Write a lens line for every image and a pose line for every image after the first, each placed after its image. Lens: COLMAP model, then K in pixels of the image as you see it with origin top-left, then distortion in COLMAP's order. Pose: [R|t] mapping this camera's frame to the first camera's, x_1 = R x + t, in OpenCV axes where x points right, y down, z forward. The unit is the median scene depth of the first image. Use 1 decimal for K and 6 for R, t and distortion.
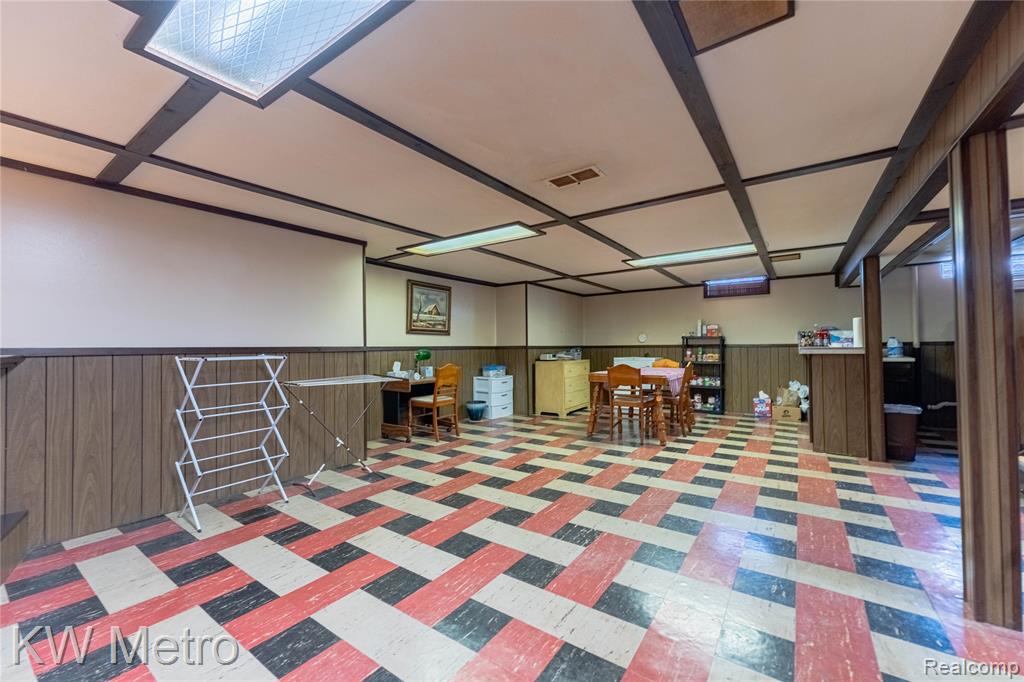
lens RADIAL K [[422.9, 0, 525.0], [0, 422.9, 330.2], [0, 0, 1]] dist [-0.001031, -0.000172]
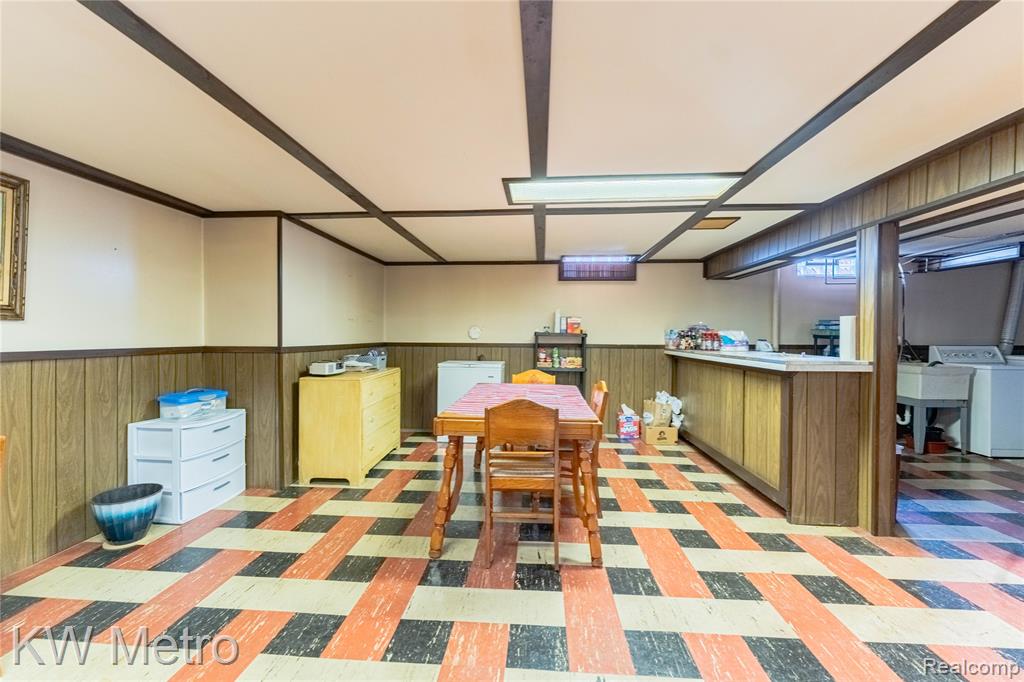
lens RADIAL K [[409.8, 0, 510.9], [0, 409.8, 341.2], [0, 0, 1]] dist [-0.003375, -0.000516]
pose [[0.880111, 0.009748, 0.474668, 0.014537], [-0.034967, 0.998405, 0.044331, 0.000750], [-0.473478, -0.055614, 0.879048, 0.456485]]
